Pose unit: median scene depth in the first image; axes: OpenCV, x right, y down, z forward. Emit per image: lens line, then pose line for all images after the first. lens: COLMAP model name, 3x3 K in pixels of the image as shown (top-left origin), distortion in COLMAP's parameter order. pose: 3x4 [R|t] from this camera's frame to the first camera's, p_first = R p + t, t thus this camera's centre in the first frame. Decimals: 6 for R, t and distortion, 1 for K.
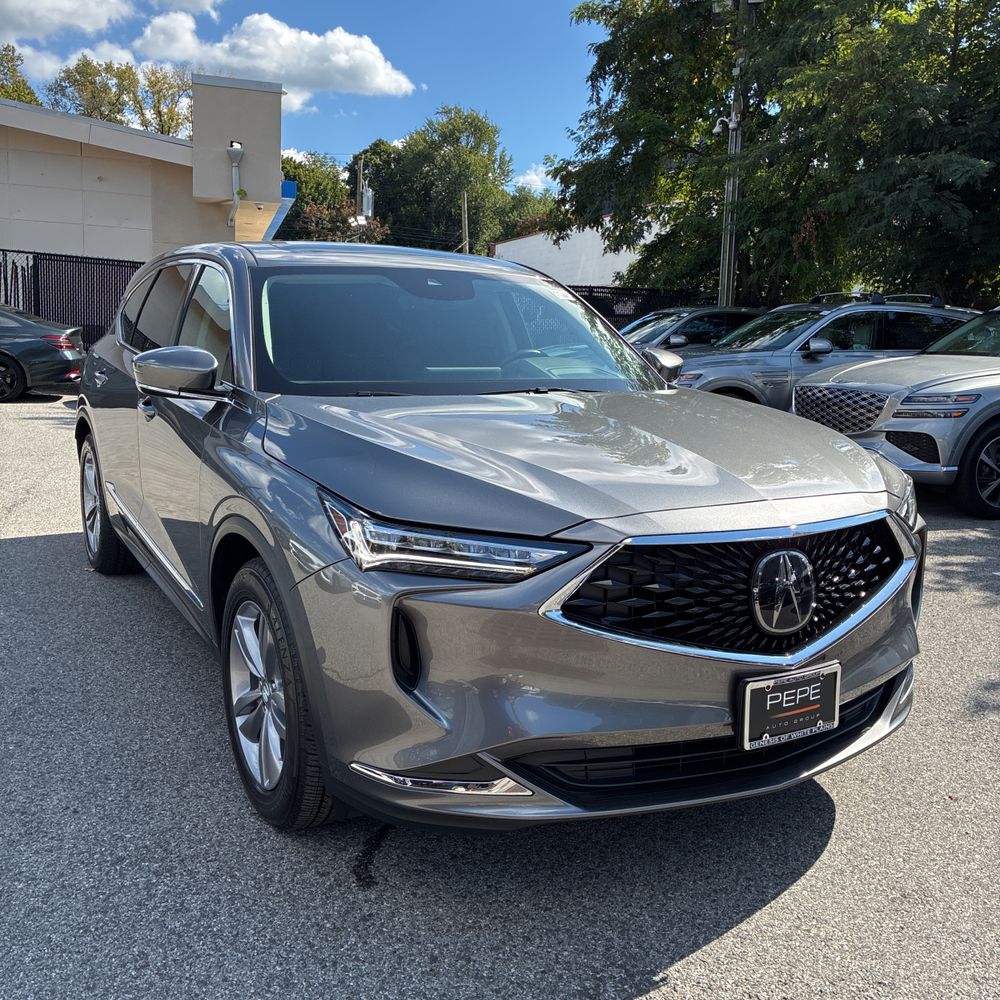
lens RADIAL K [[999.1, 0, 500.0], [0, 999.1, 500.0], [0, 0, 1]] dist [0.028459, -0.004189]
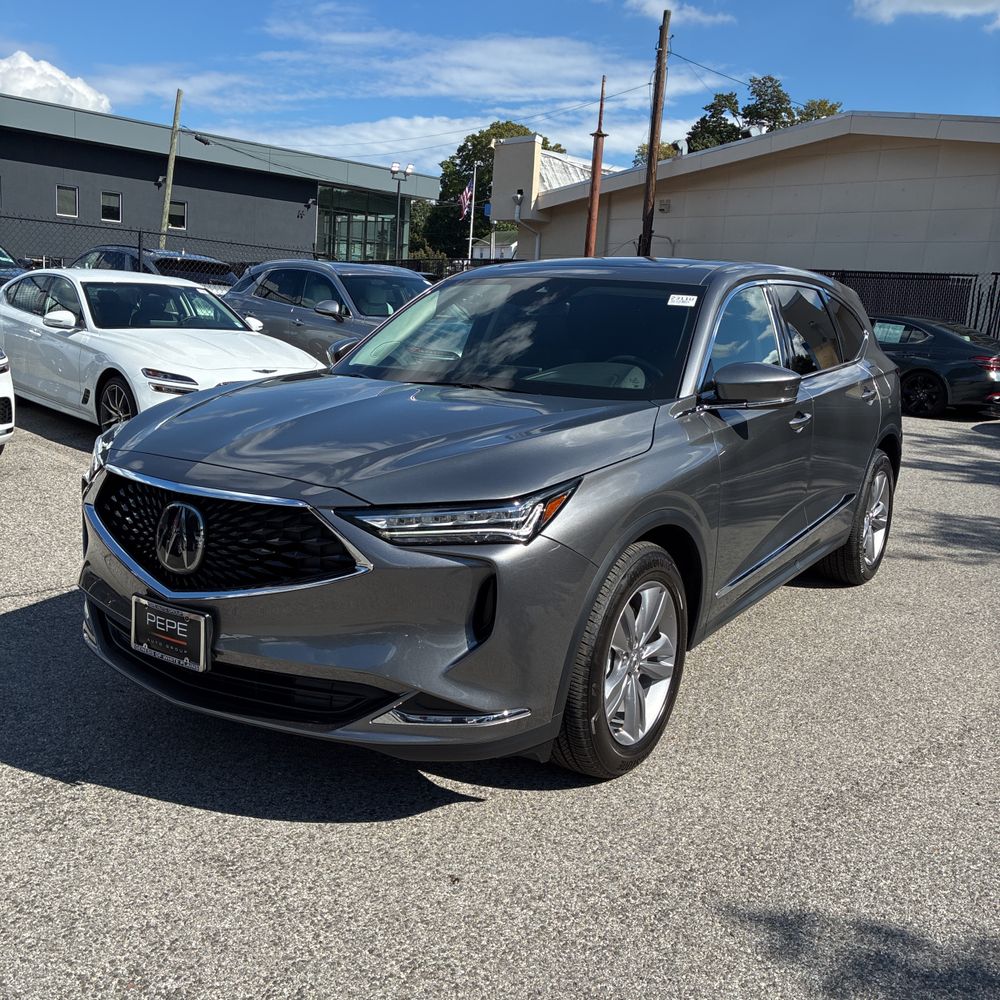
lens RADIAL K [[1017.1, 0, 500.0], [0, 1017.1, 500.0], [0, 0, 1]] dist [0.005595, -0.008716]
pose [[0.437729, 0.163997, -0.884024, 1.436289], [-0.188167, 0.978161, 0.088289, -0.124478], [0.879197, 0.127698, 0.459028, 0.732927]]
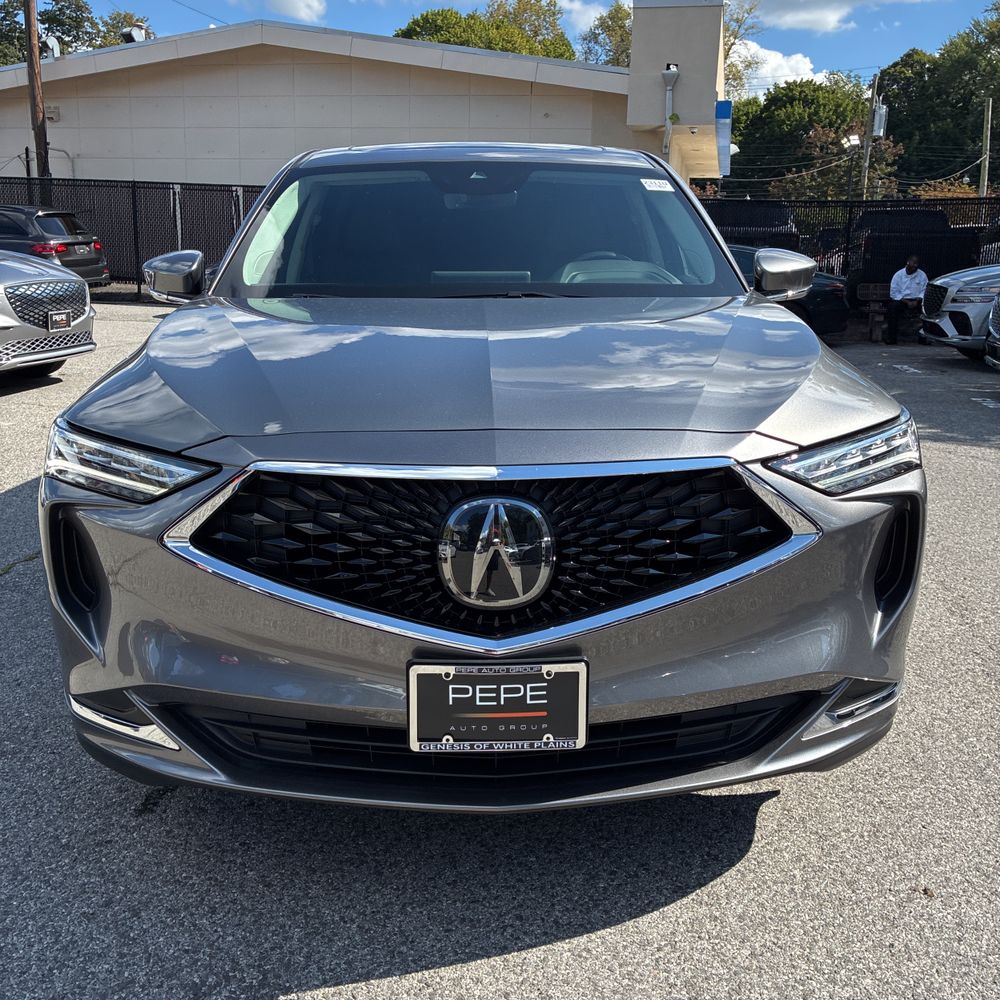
lens RADIAL K [[999.1, 0, 500.0], [0, 999.1, 500.0], [0, 0, 1]] dist [0.028459, -0.004189]
pose [[0.887611, 0.092868, -0.451135, 0.583486], [-0.064413, 0.994865, 0.078064, -0.005062], [0.456069, -0.040232, 0.889035, 0.329393]]
